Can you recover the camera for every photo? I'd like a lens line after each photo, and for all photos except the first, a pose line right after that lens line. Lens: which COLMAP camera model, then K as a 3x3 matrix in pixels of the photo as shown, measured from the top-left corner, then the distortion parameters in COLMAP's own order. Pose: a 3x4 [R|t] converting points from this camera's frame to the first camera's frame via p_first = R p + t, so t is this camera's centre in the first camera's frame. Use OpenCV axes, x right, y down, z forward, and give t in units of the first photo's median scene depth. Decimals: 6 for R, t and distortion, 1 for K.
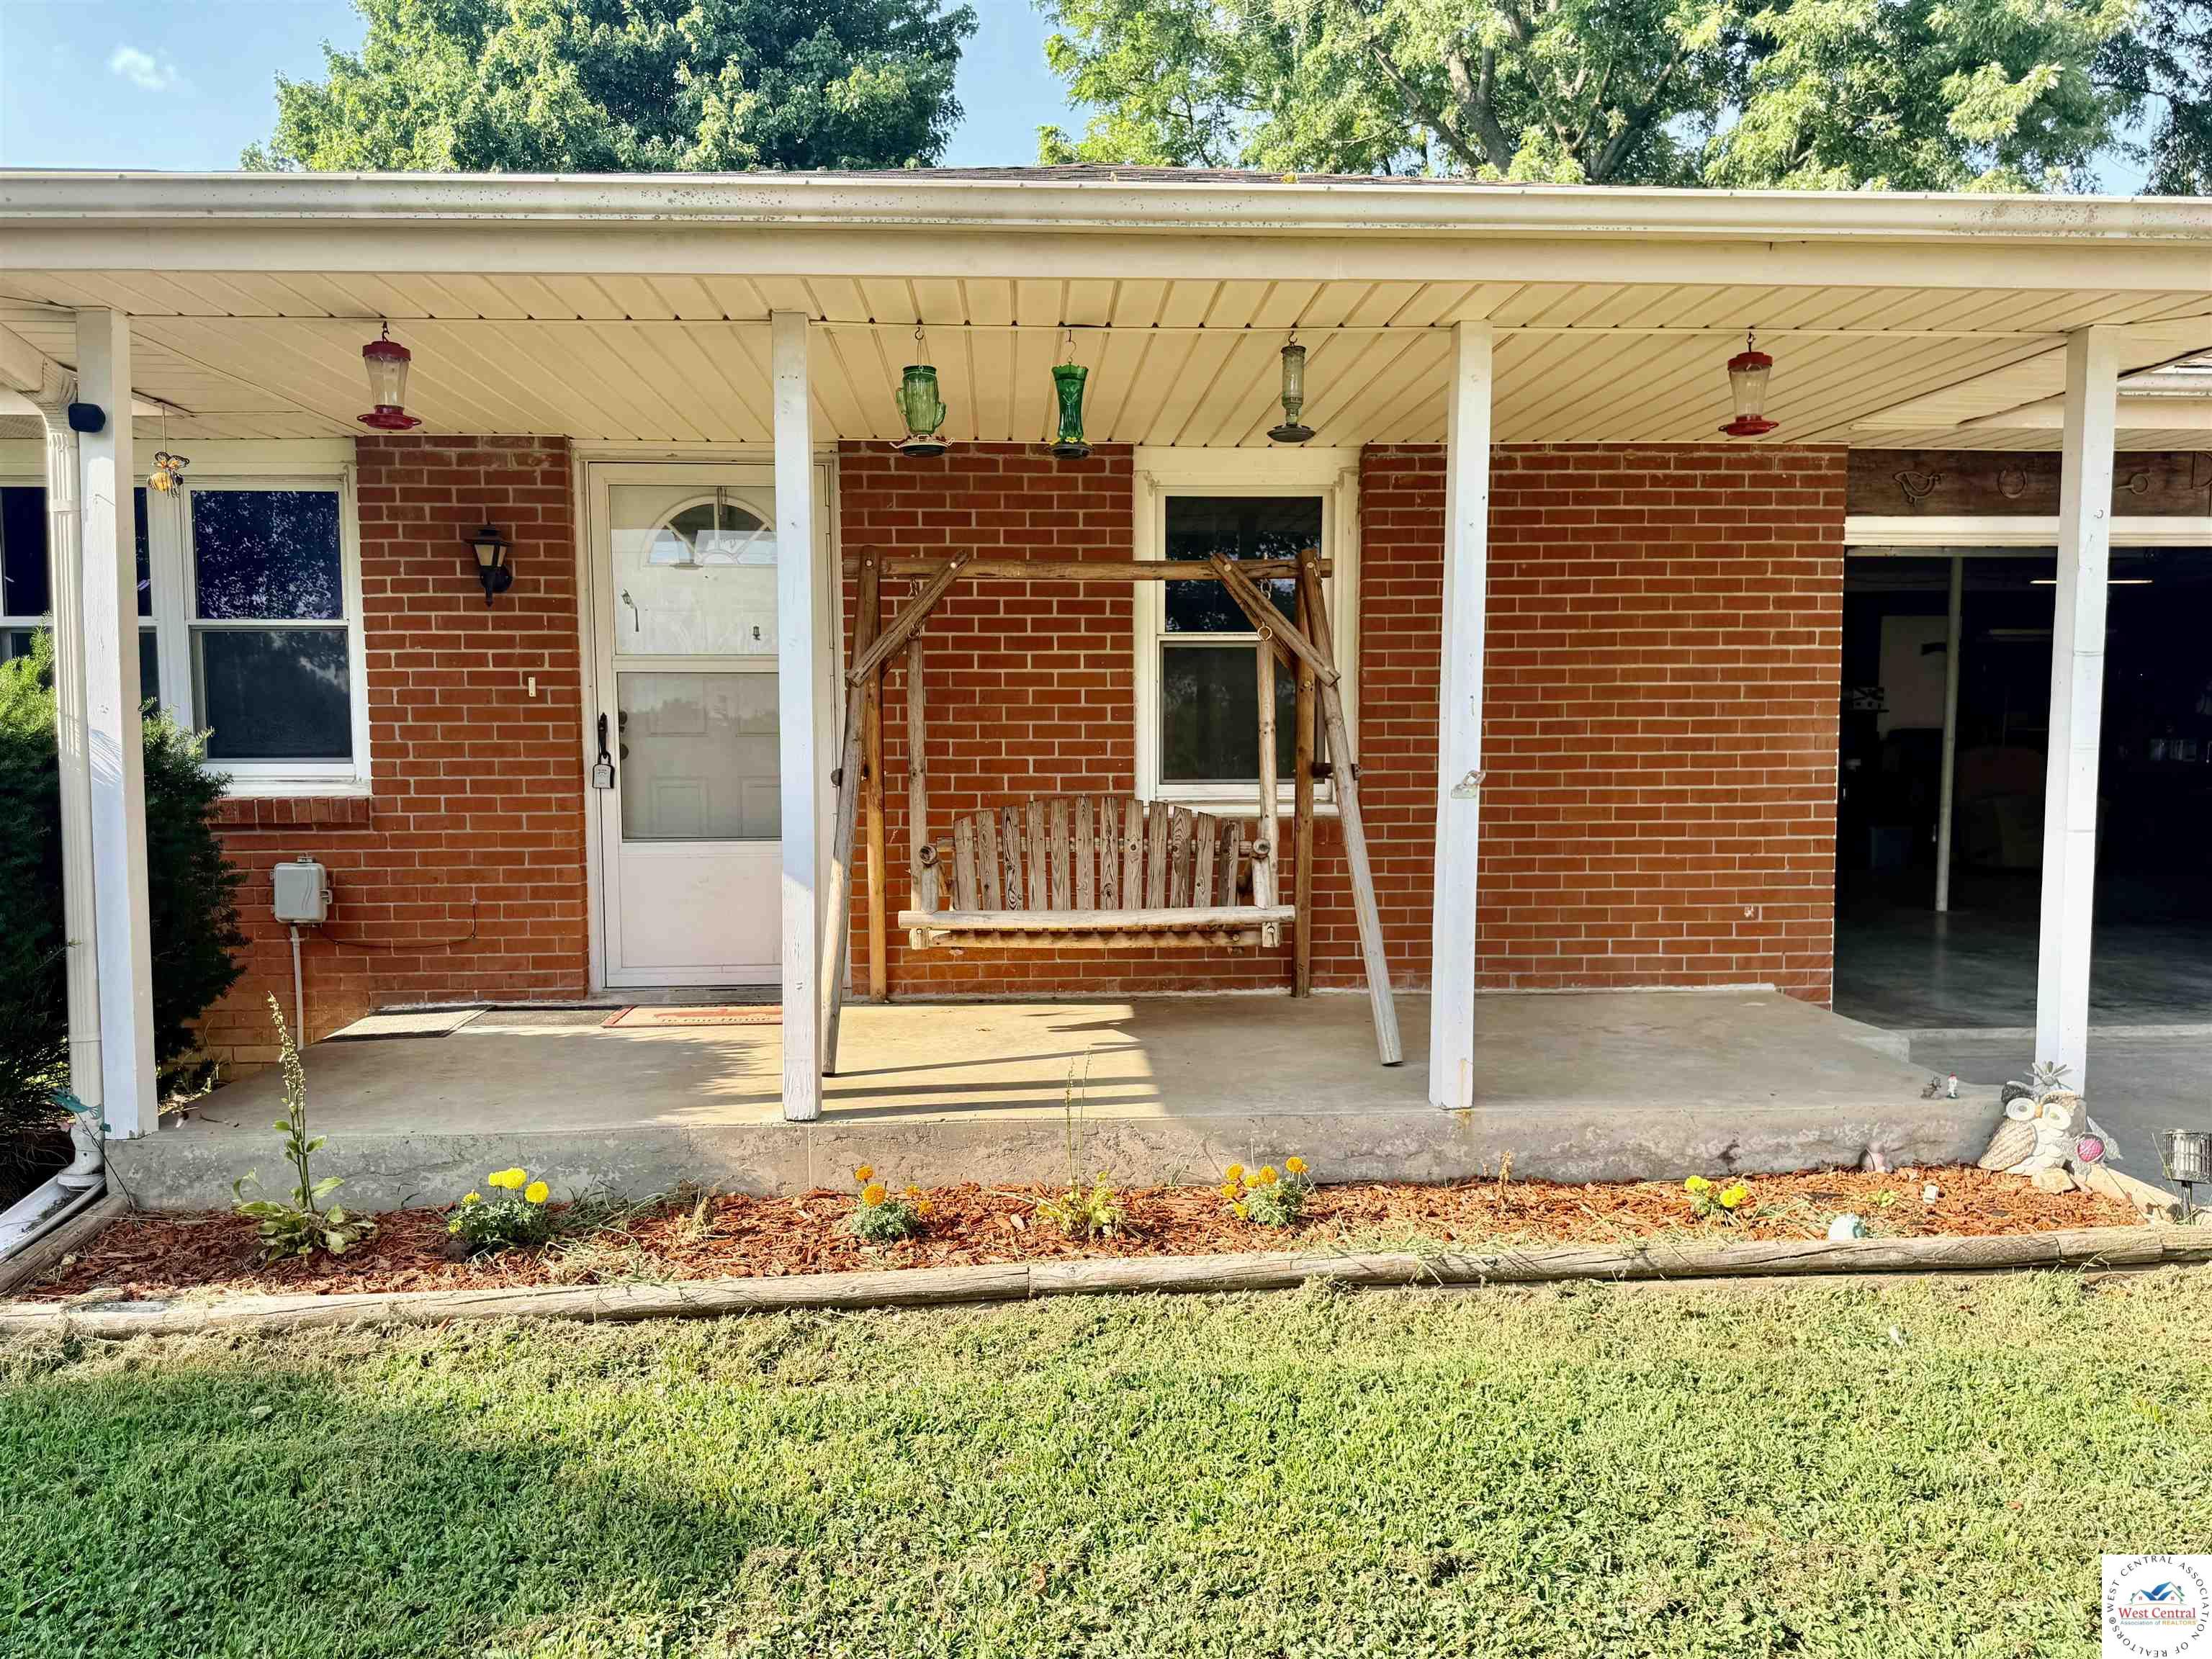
lens RADIAL K [[1553.2, 0, 1106.0], [0, 1553.2, 829.5], [0, 0, 1]] dist [0.063467, -0.120799]
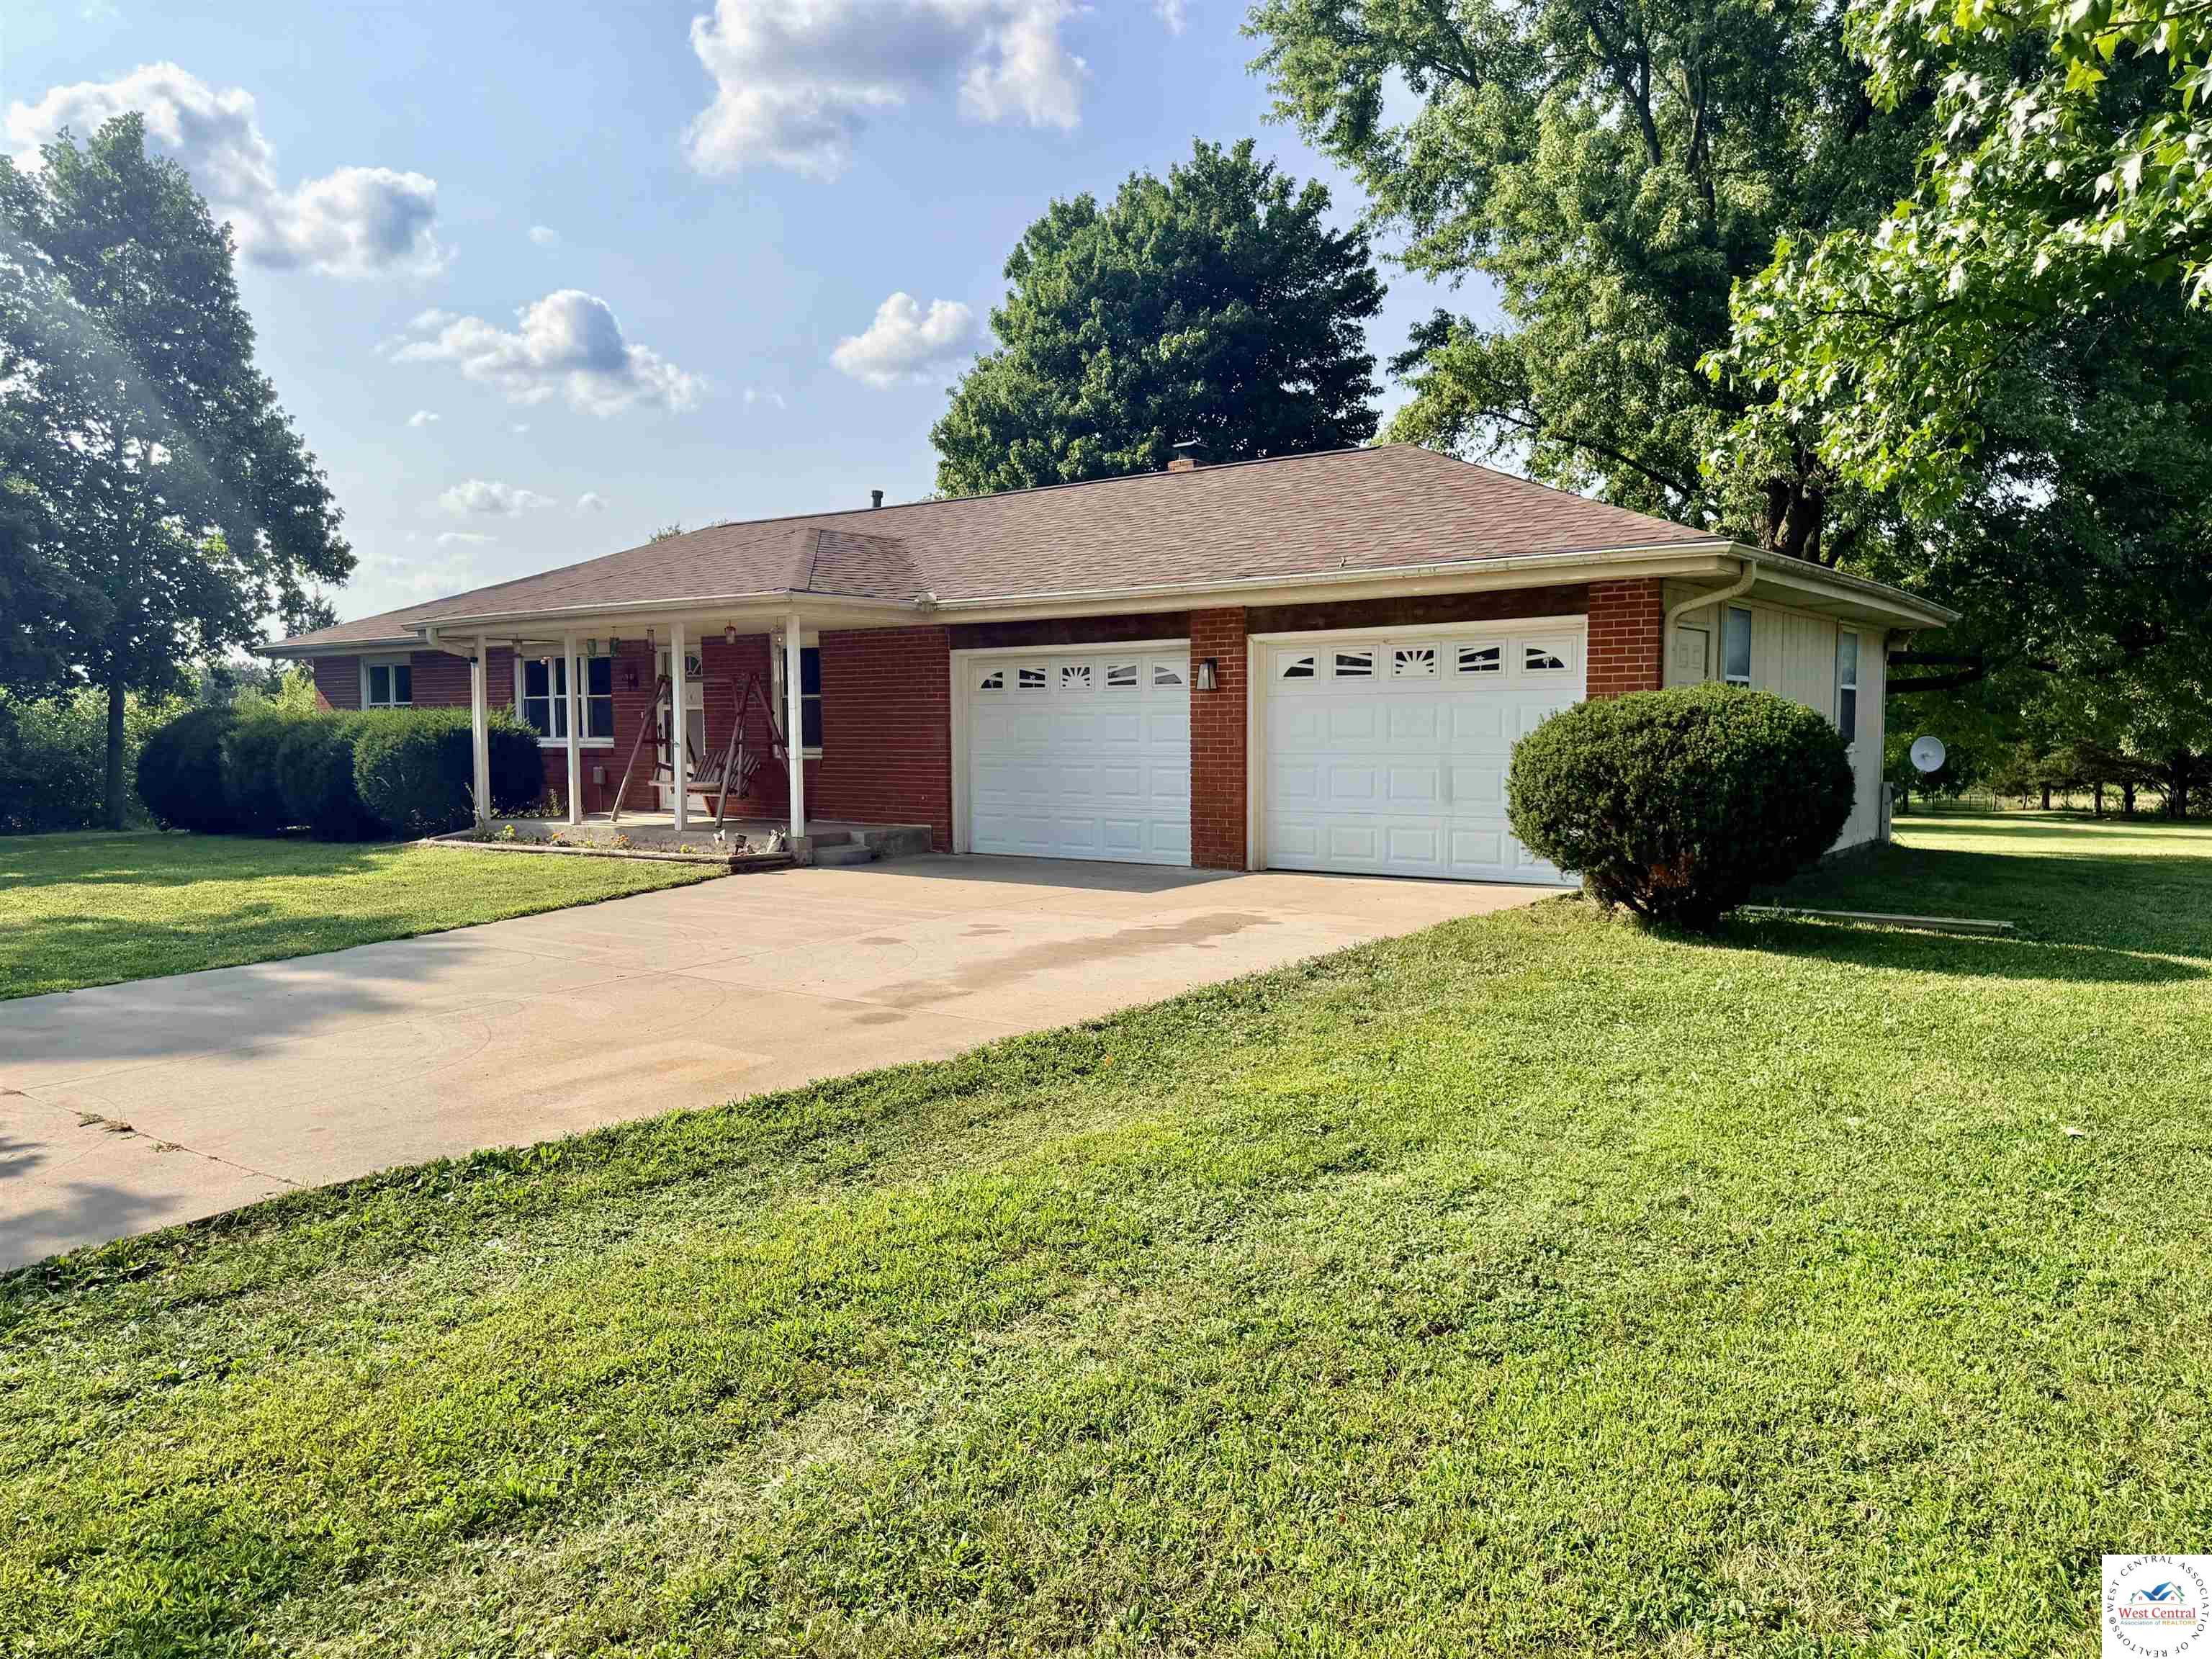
lens RADIAL K [[1526.5, 0, 1084.1], [0, 1526.5, 829.0], [0, 0, 1]] dist [0.095958, -0.110615]
pose [[0.752450, 0.044834, -0.657122, 2.382803], [-0.042176, 0.998913, 0.019859, 0.043247], [0.657298, 0.012772, 0.753523, -0.805359]]
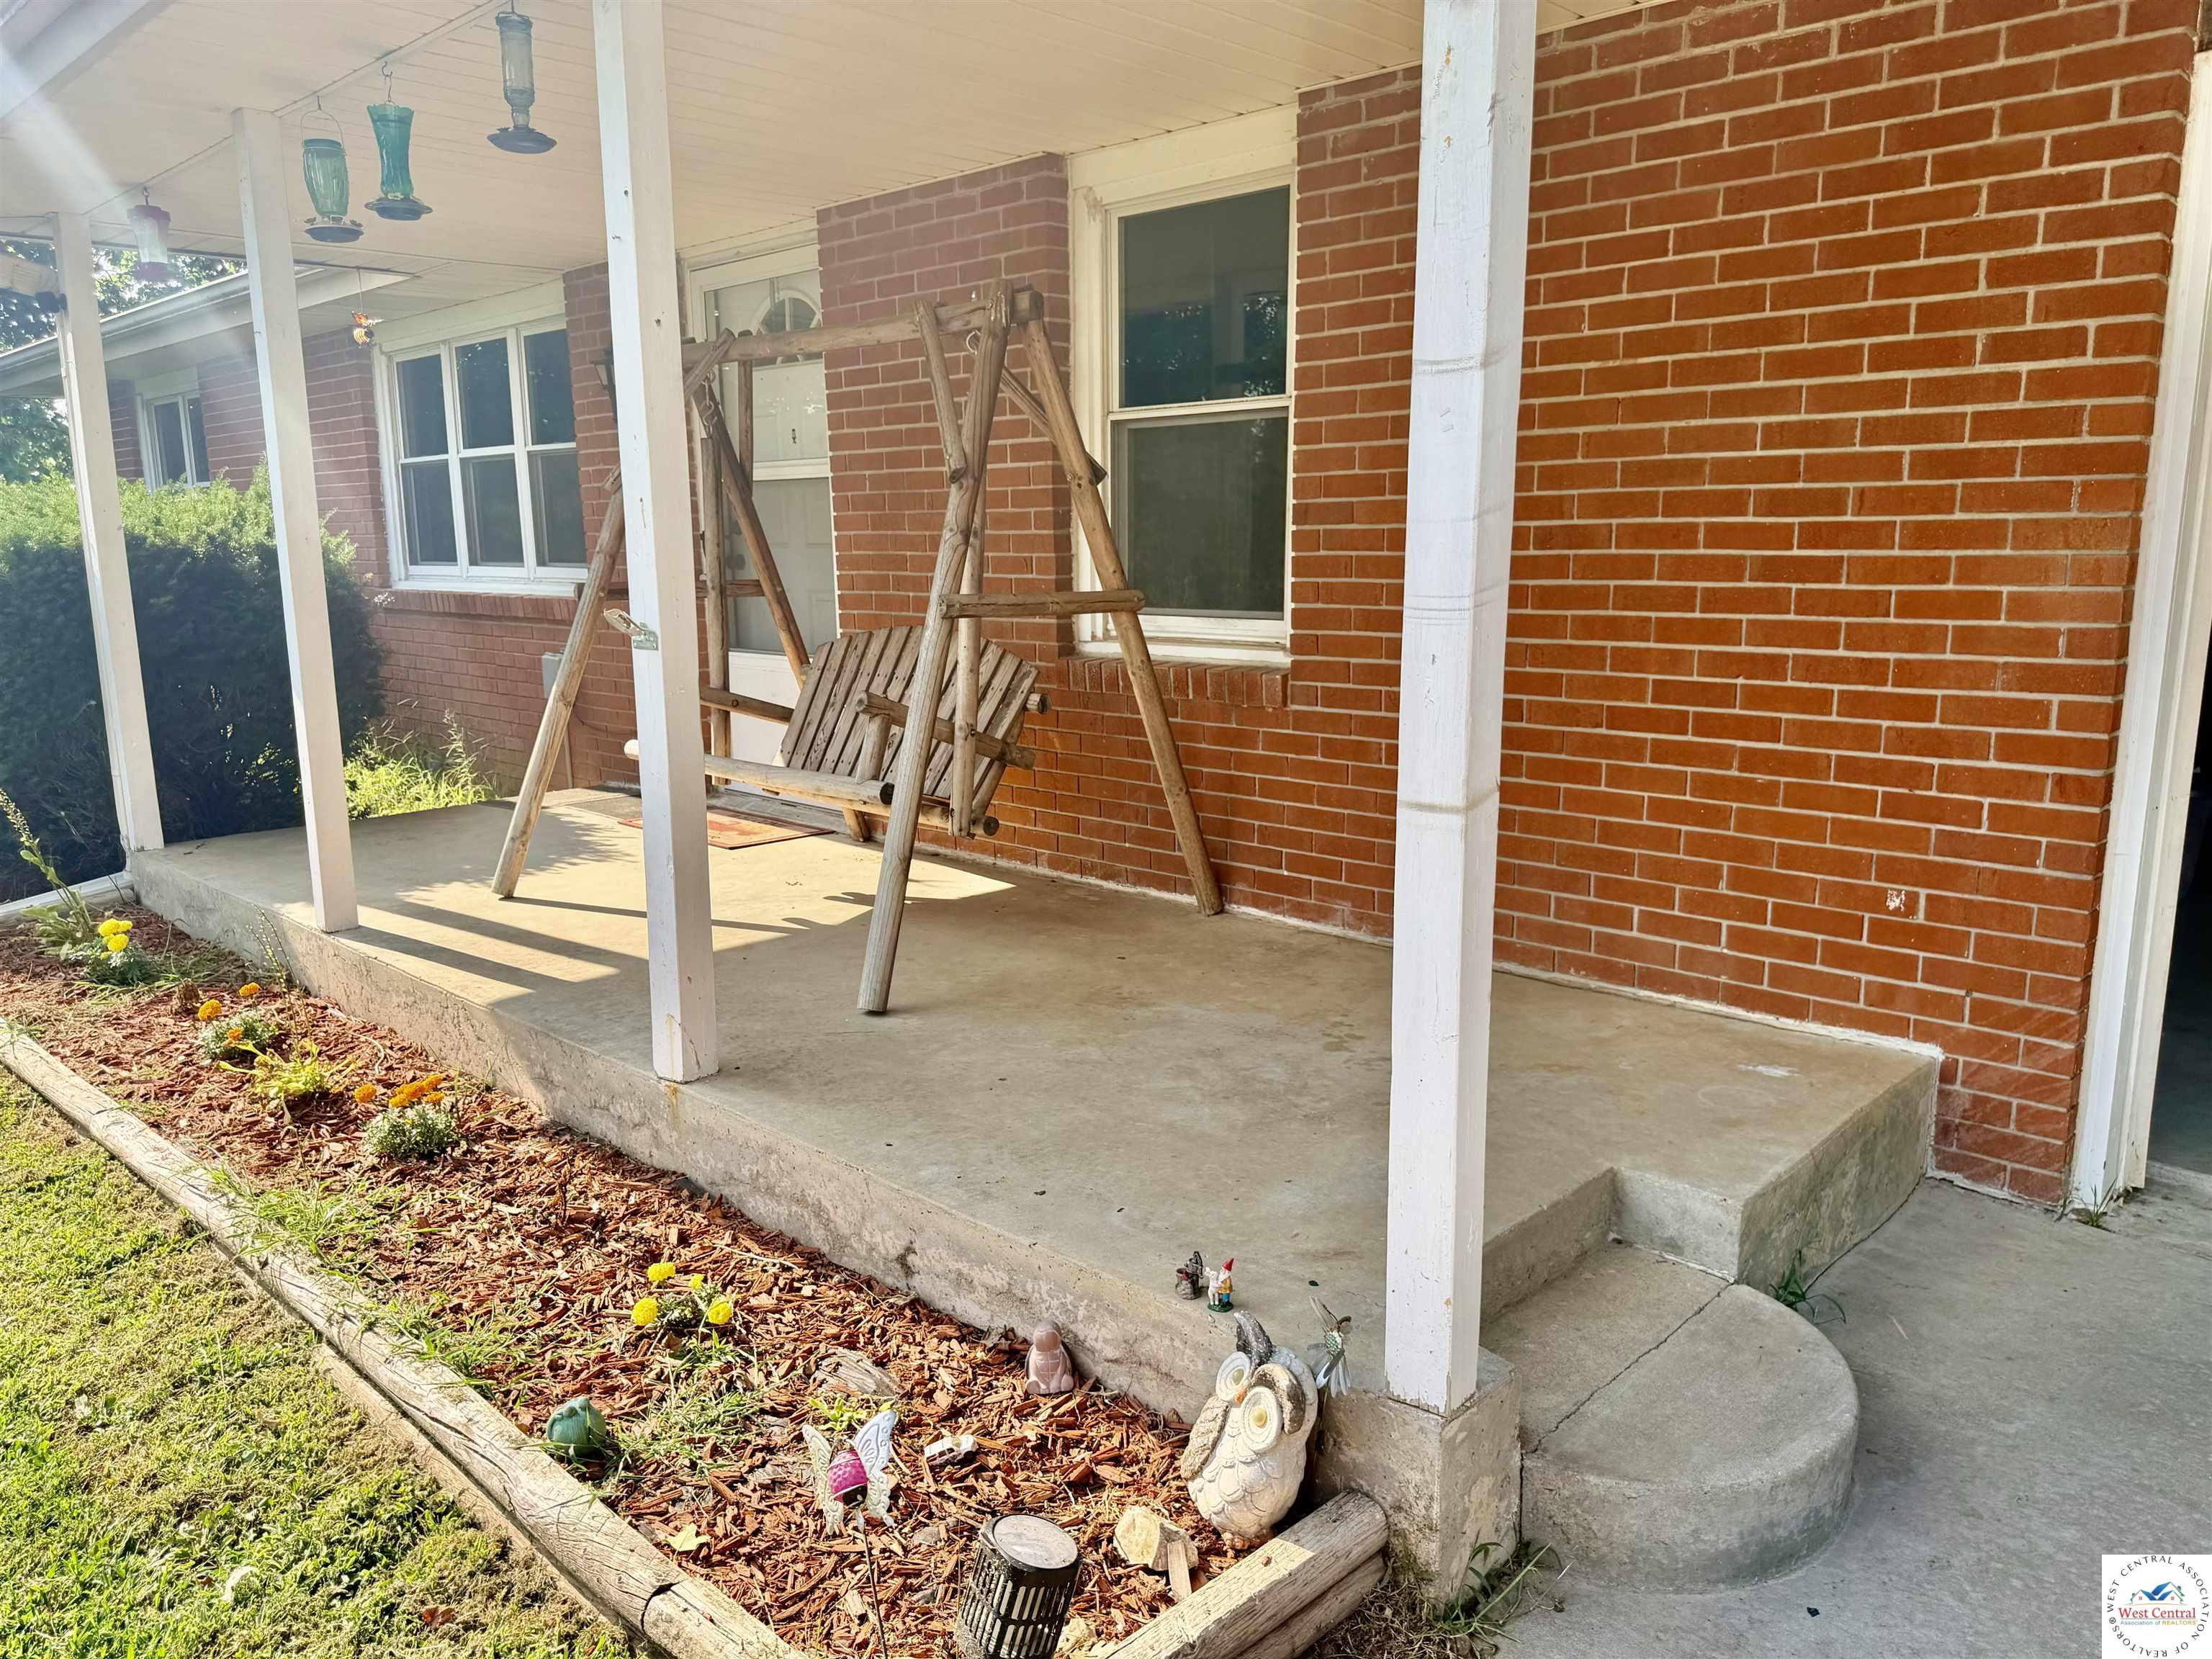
lens RADIAL K [[1587.2, 0, 1106.0], [0, 1587.2, 829.5], [0, 0, 1]] dist [0.004808, -0.003865]
pose [[0.685047, 0.134209, -0.716030, 0.611429], [-0.046692, 0.988952, 0.140692, -0.032326], [0.727001, -0.062947, 0.683745, 0.458964]]
